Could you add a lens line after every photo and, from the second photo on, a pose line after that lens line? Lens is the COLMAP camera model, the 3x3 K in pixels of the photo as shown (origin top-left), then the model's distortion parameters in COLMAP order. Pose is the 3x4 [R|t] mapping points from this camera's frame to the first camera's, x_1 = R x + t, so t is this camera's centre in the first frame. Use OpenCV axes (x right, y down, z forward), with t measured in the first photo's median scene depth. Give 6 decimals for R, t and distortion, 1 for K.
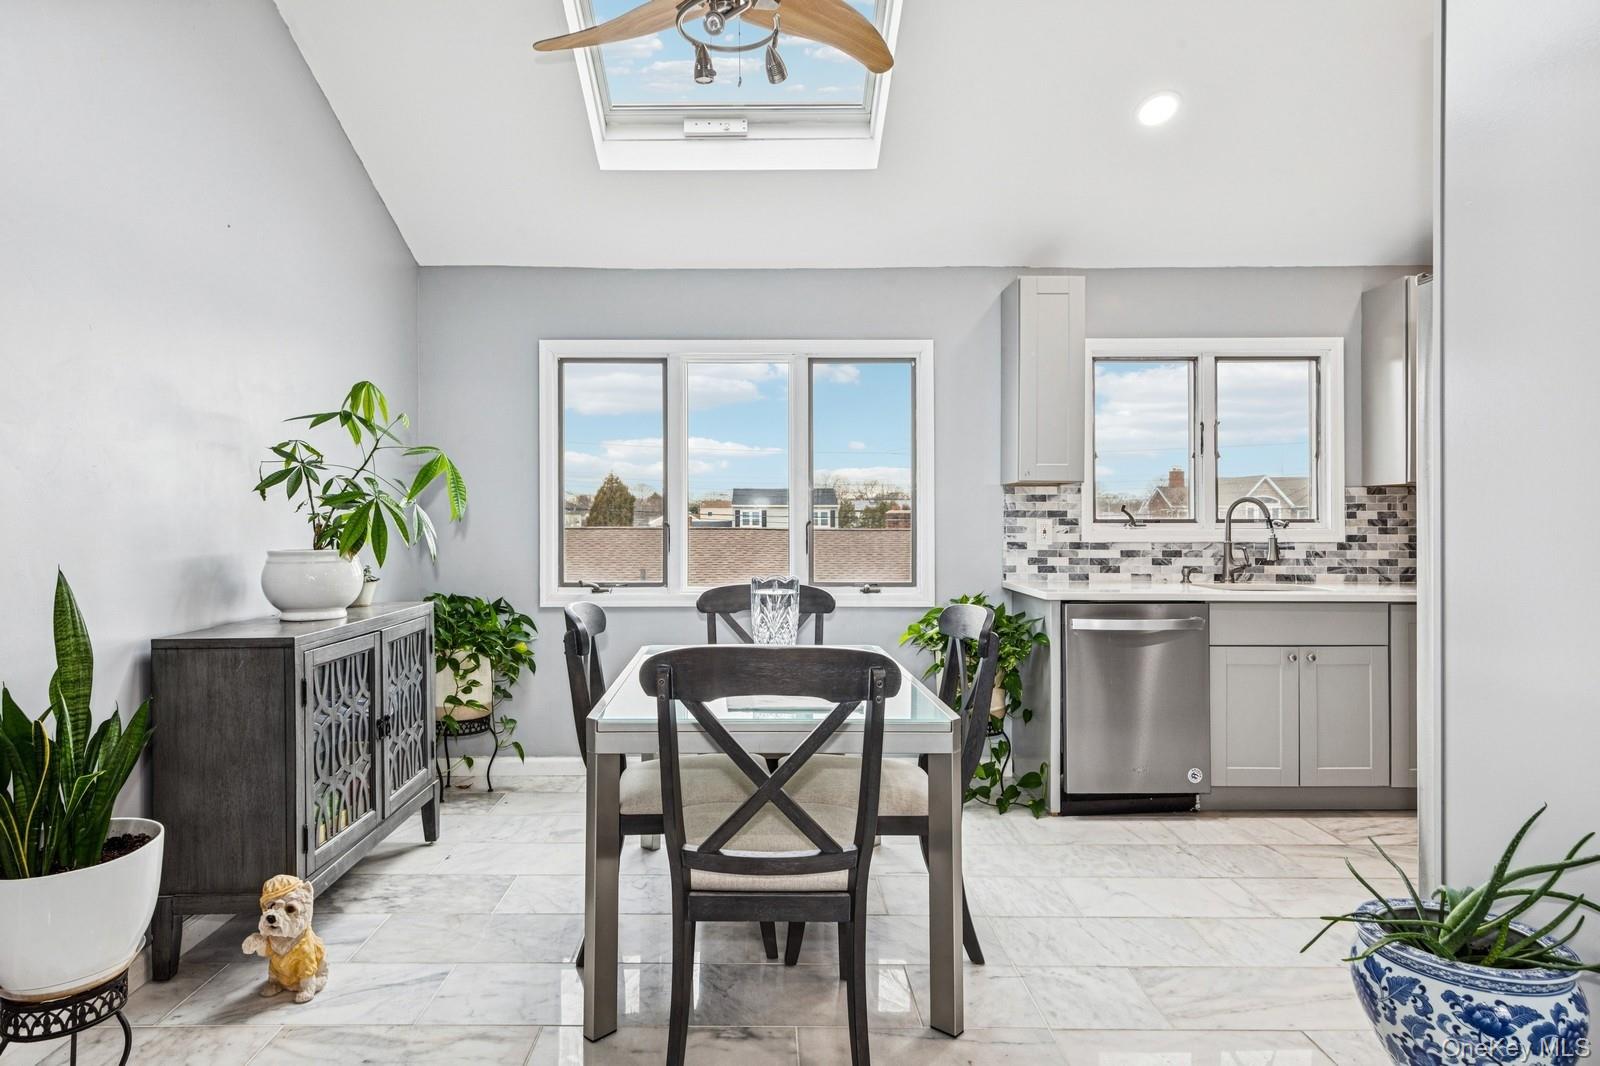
lens RADIAL K [[905.1, 0, 787.4], [0, 905.1, 523.7], [0, 0, 1]] dist [0.004117, -0.000767]
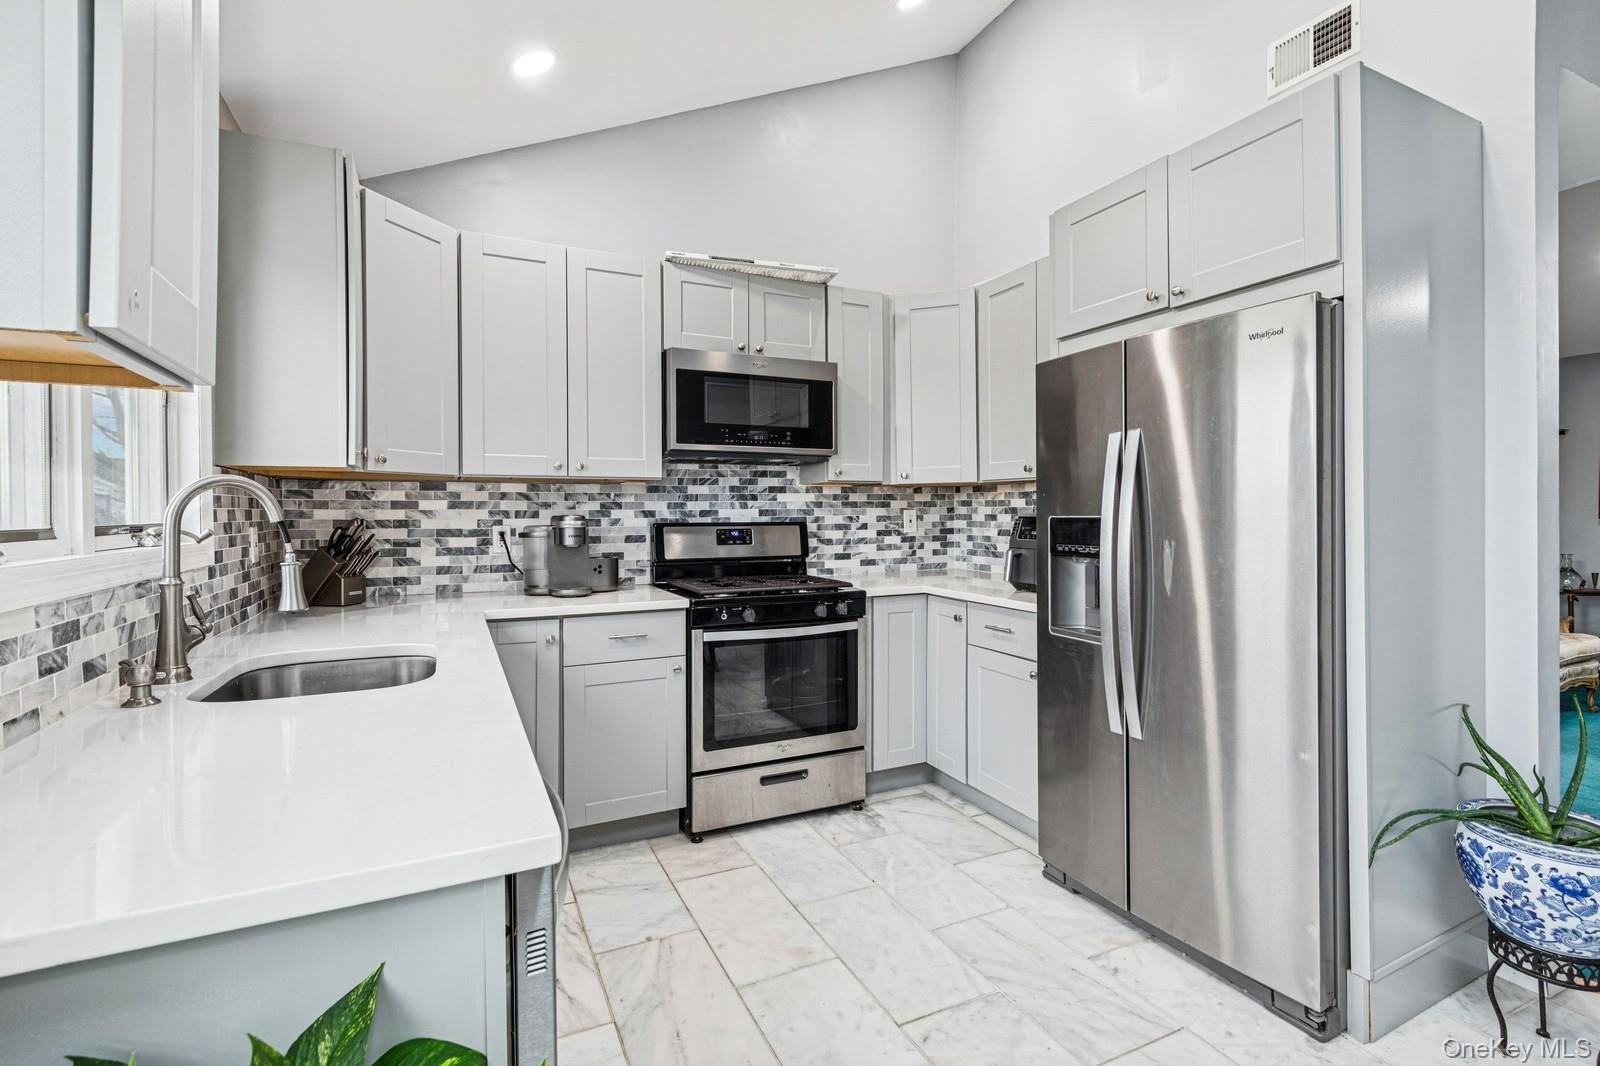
lens RADIAL K [[737.1, 0, 781.1], [0, 737.1, 503.7], [0, 0, 1]] dist [-0.001296, -0.000095]
pose [[-0.411535, 0.011168, 0.911326, 0.065870], [0.011282, 0.999911, -0.007159, -0.009601], [-0.911324, 0.007335, -0.411624, 0.872735]]
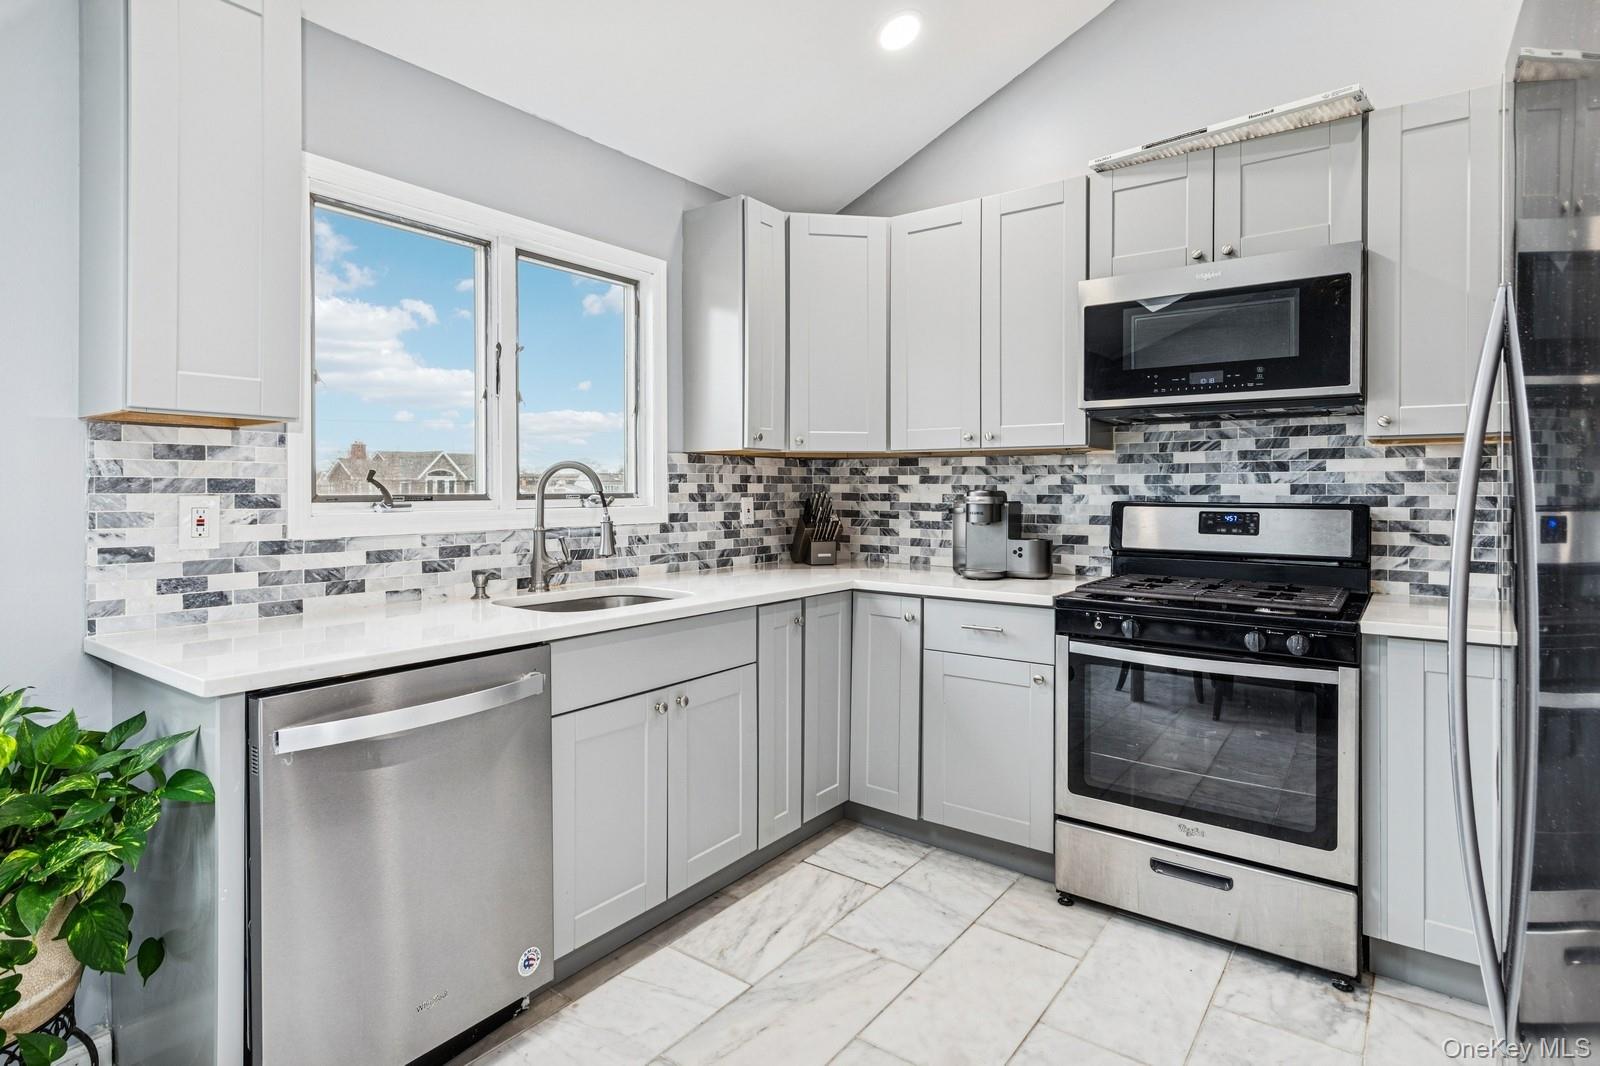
lens RADIAL K [[812.4, 0, 828.9], [0, 812.4, 482.1], [0, 0, 1]] dist [0.005672, -0.003794]
pose [[0.593213, 0.006563, 0.805019, 0.133393], [0.005519, 0.999910, -0.012219, -0.005437], [-0.805027, 0.011692, 0.593123, 0.473051]]
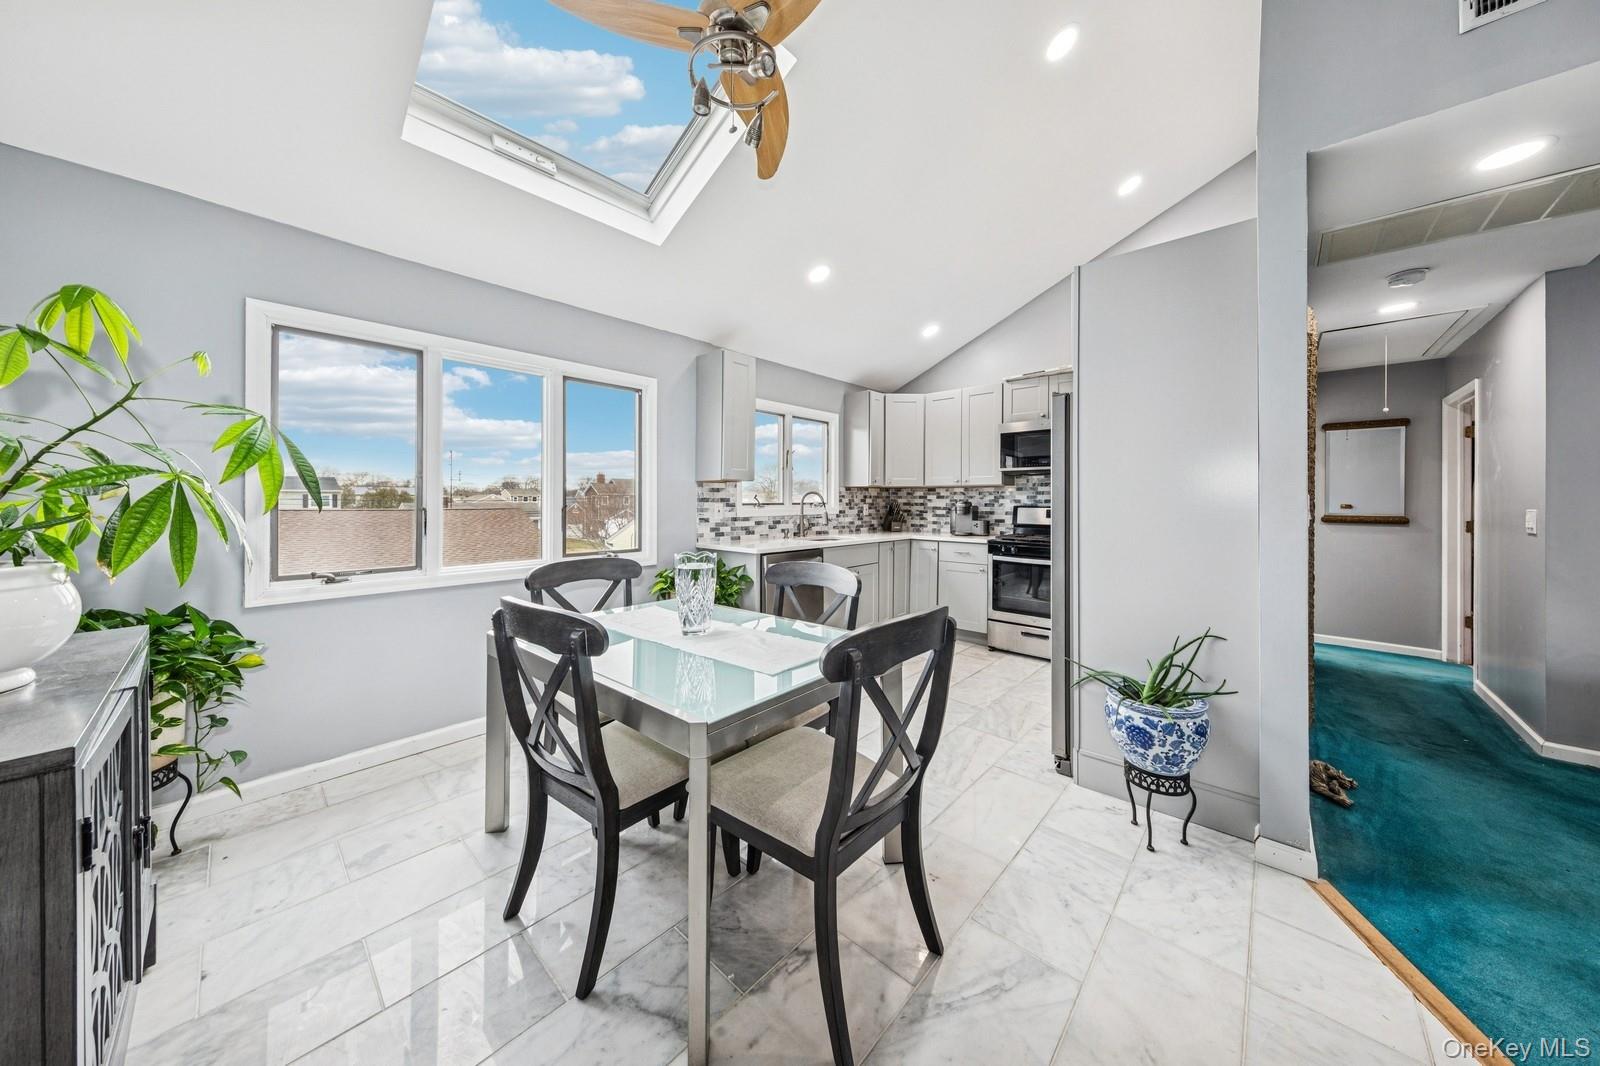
lens RADIAL K [[497.1, 0, 814.7], [0, 497.1, 500.9], [0, 0, 1]] dist [0.001112, -0.000102]
pose [[0.681167, -0.000608, 0.732127, -0.244967], [0.004677, 0.999983, -0.003521, -0.005262], [-0.732113, 0.005822, 0.681159, 0.274684]]
